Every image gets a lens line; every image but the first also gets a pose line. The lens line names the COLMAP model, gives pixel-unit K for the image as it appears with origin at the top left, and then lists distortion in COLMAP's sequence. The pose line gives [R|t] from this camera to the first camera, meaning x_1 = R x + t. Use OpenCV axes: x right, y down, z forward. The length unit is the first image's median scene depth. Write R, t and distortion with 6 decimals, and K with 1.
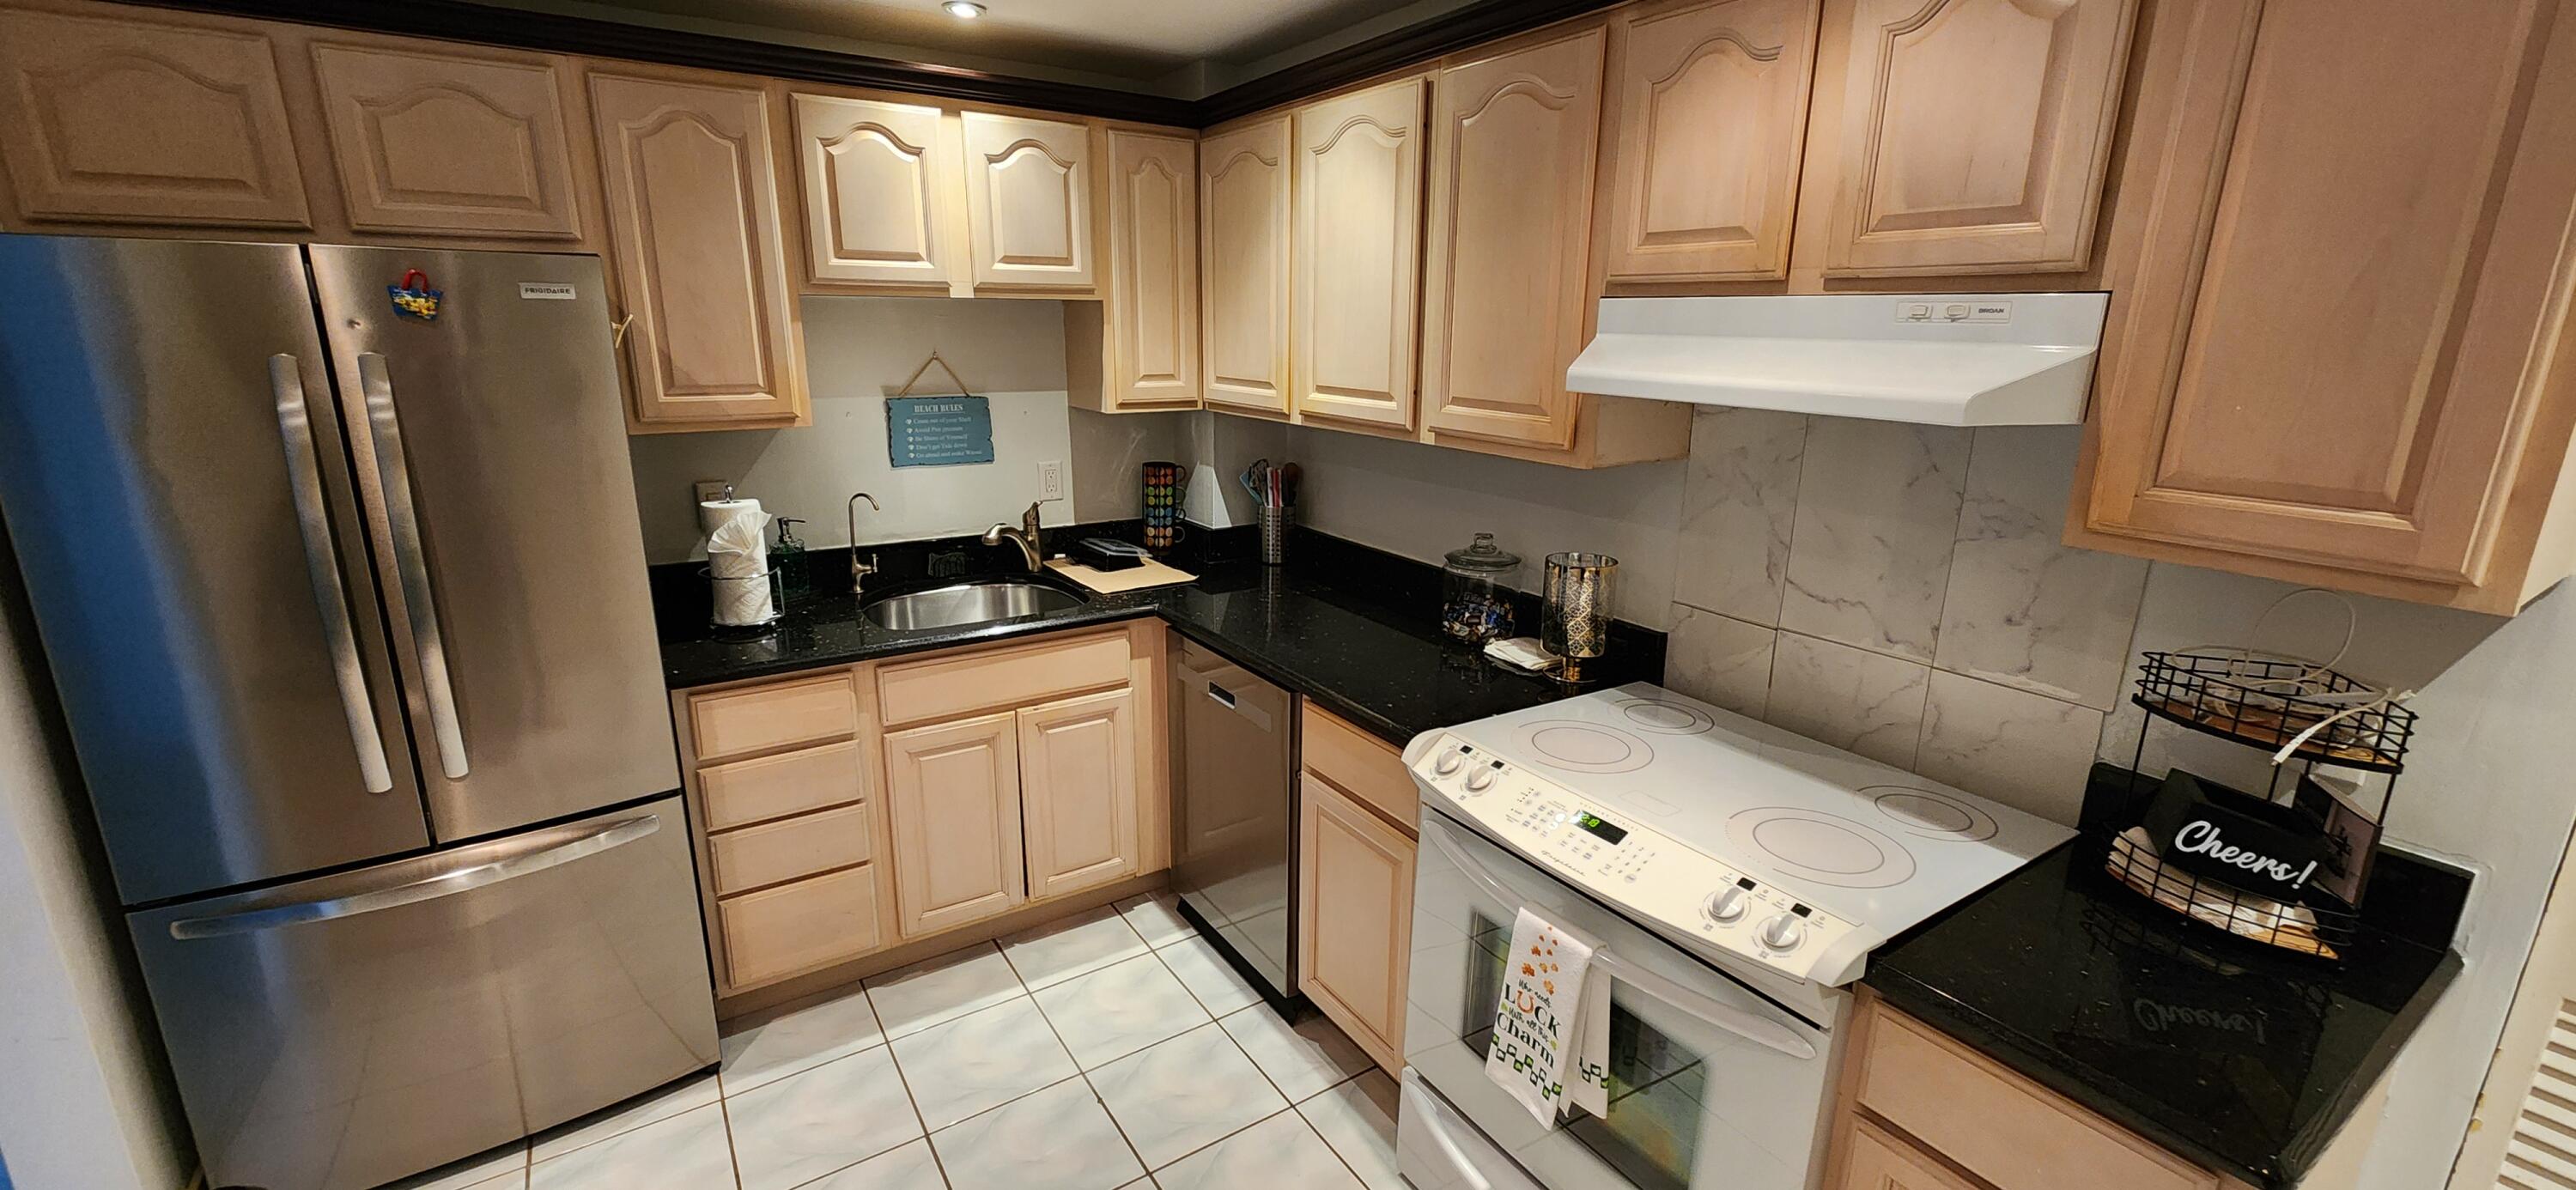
lens RADIAL K [[1035.3, 0, 1287.3], [0, 1035.3, 598.5], [0, 0, 1]] dist [-0.003796, 0.000427]
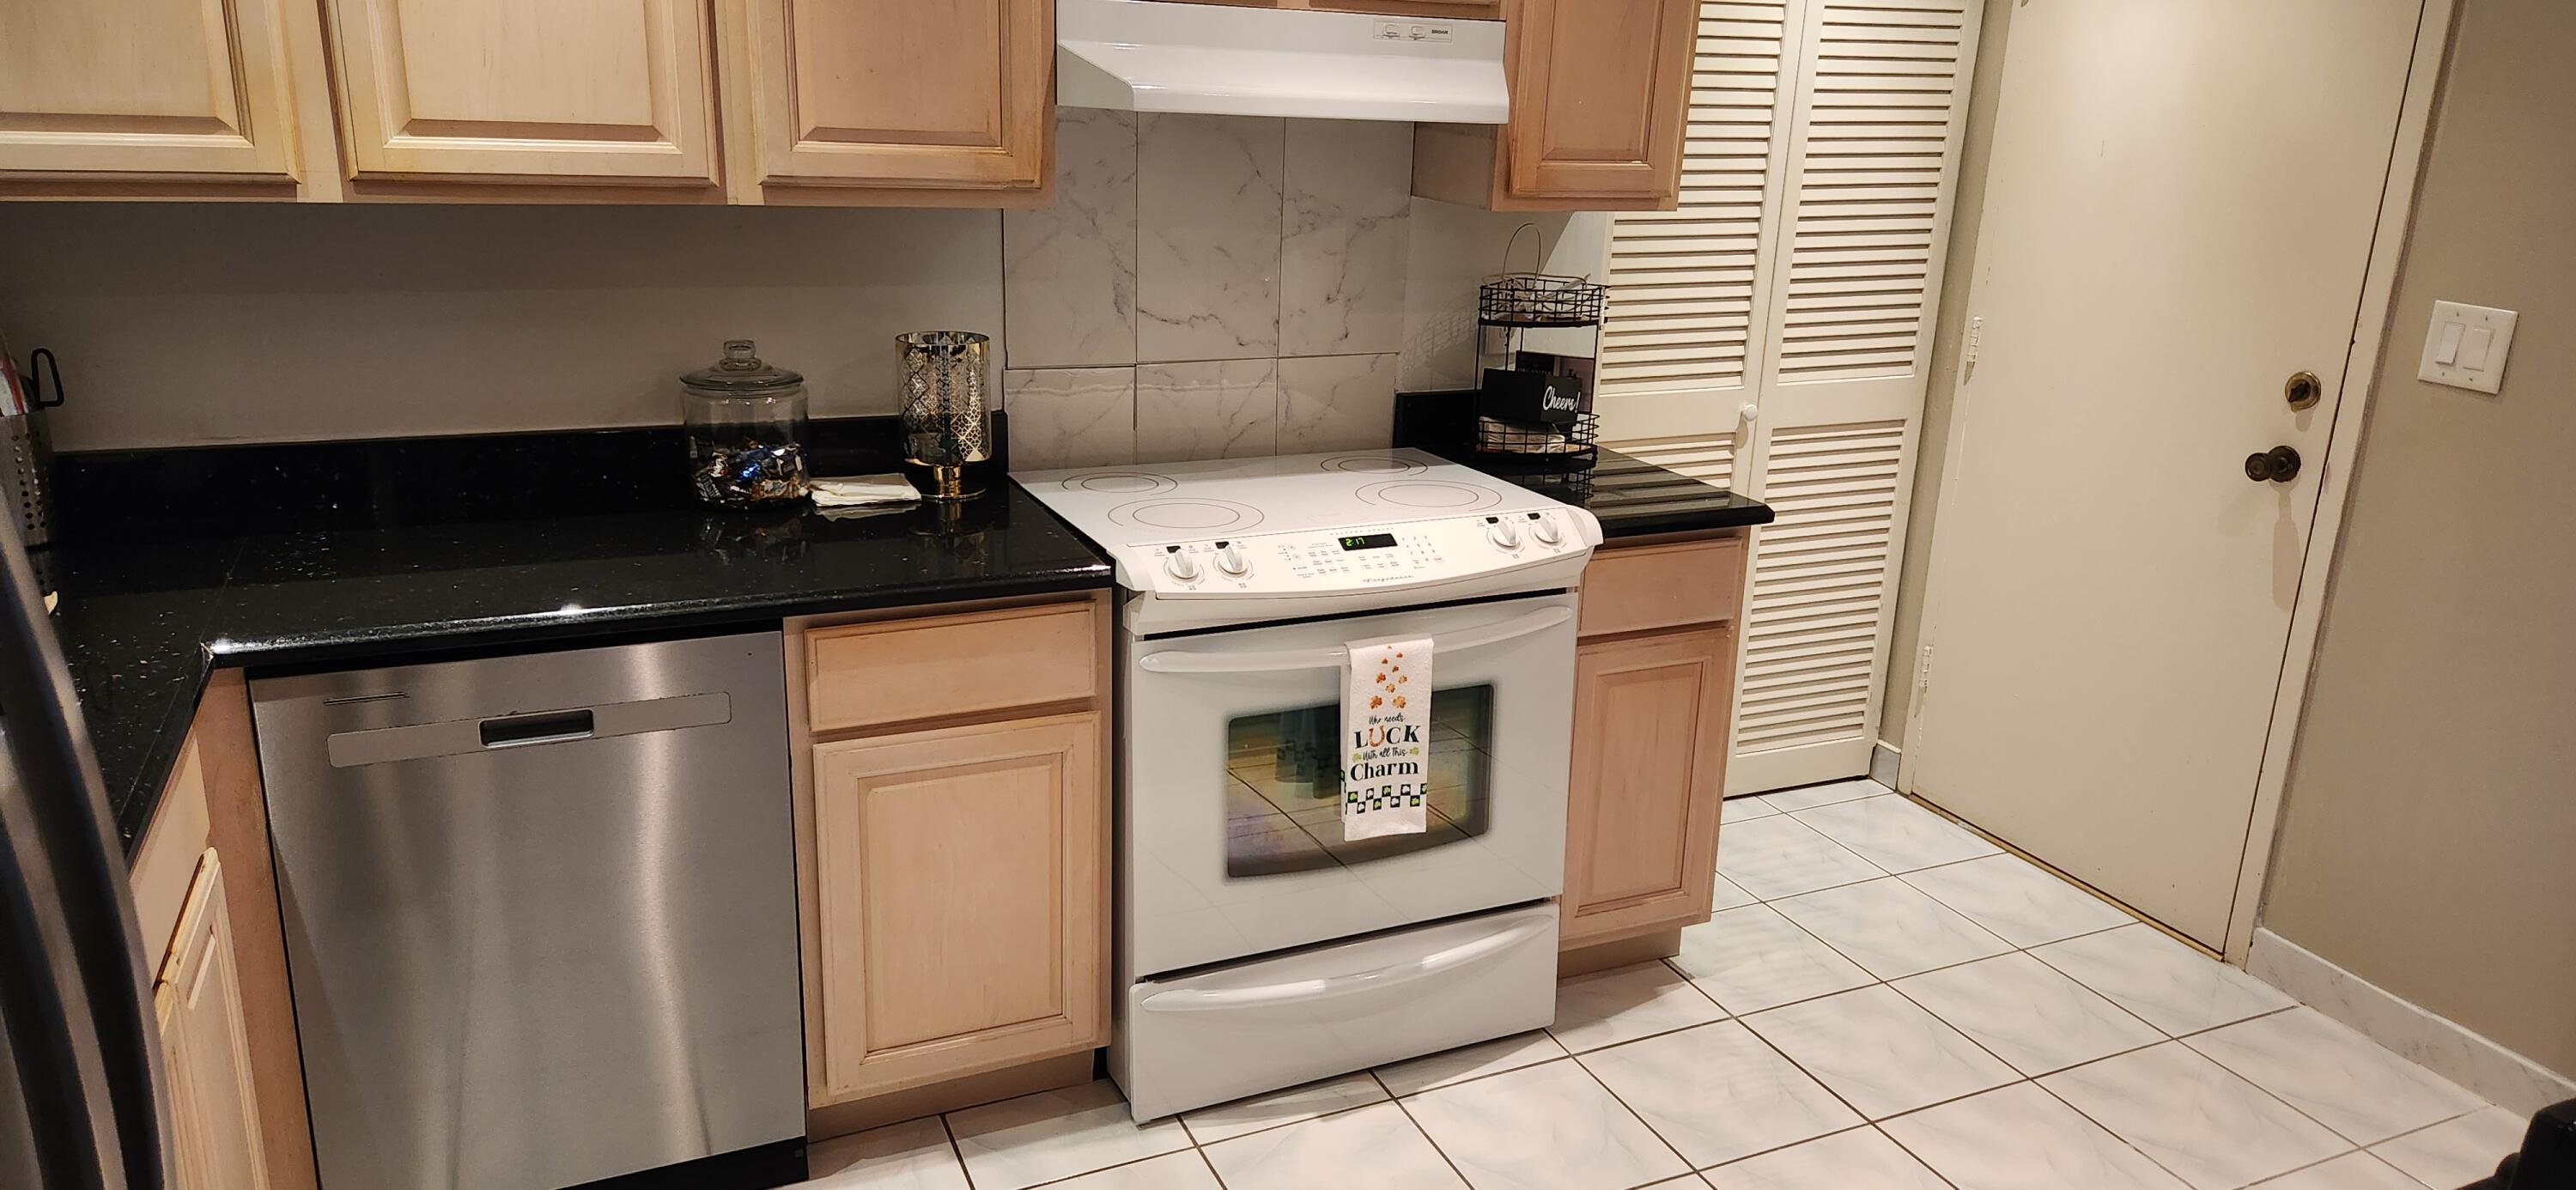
lens RADIAL K [[1729.5, 0, 1291.5], [0, 1729.5, 599.1], [0, 0, 1]] dist [0.033027, -0.001277]
pose [[0.149992, -0.289010, 0.945503, -1.277777], [0.221112, 0.941905, 0.252834, -0.165287], [-0.963645, 0.171139, 0.205182, 0.700482]]
